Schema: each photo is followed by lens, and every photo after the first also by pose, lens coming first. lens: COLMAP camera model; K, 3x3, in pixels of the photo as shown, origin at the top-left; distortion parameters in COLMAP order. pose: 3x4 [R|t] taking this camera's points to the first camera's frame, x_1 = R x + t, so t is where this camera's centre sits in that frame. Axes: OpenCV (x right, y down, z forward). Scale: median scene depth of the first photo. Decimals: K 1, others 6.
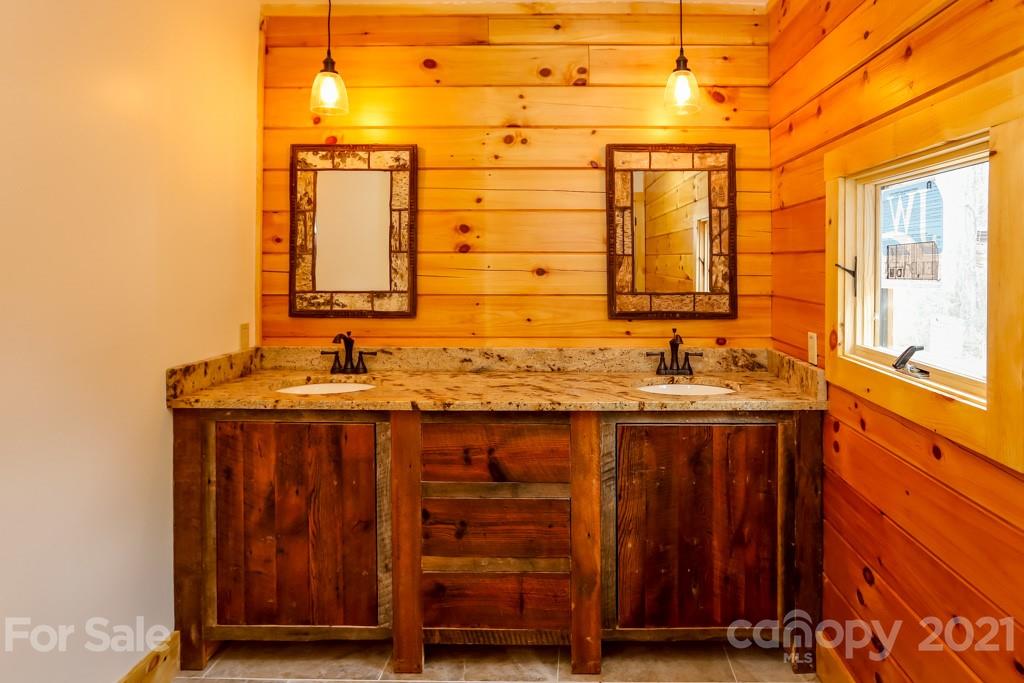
lens RADIAL K [[613.7, 0, 559.1], [0, 613.7, 271.3], [0, 0, 1]] dist [-0.046513, 0.001653]
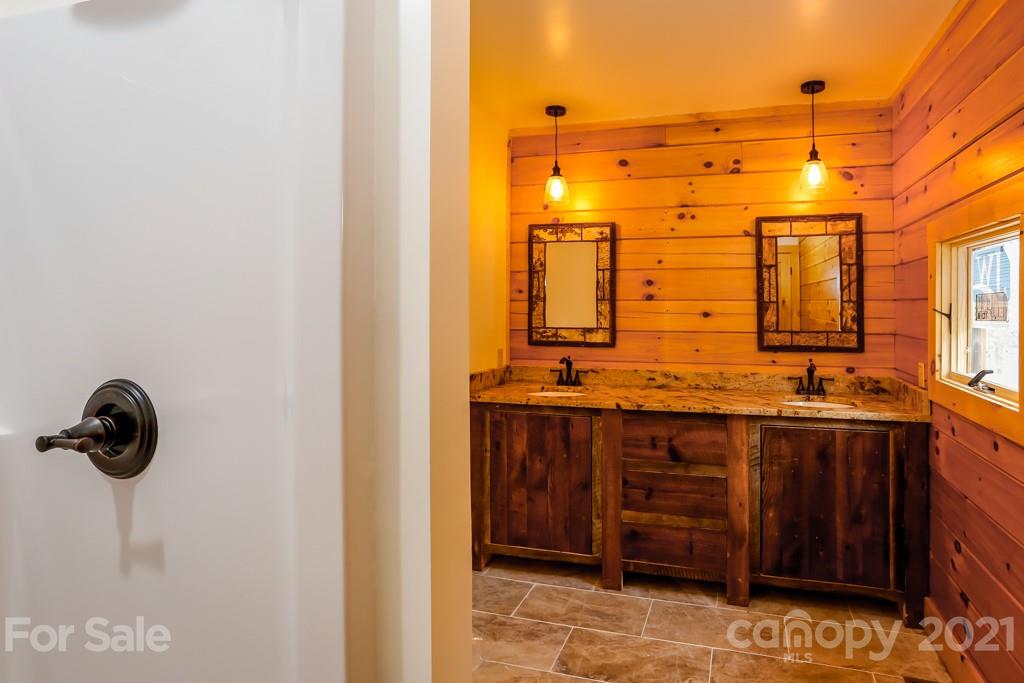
lens RADIAL K [[562.4, 0, 604.6], [0, 562.4, 296.8], [0, 0, 1]] dist [-0.073577, 0.063562]
pose [[0.977954, -0.002965, -0.208800, 0.010411], [-0.003567, 0.999516, -0.030898, 0.001020], [0.208791, 0.030962, 0.977470, -0.267489]]
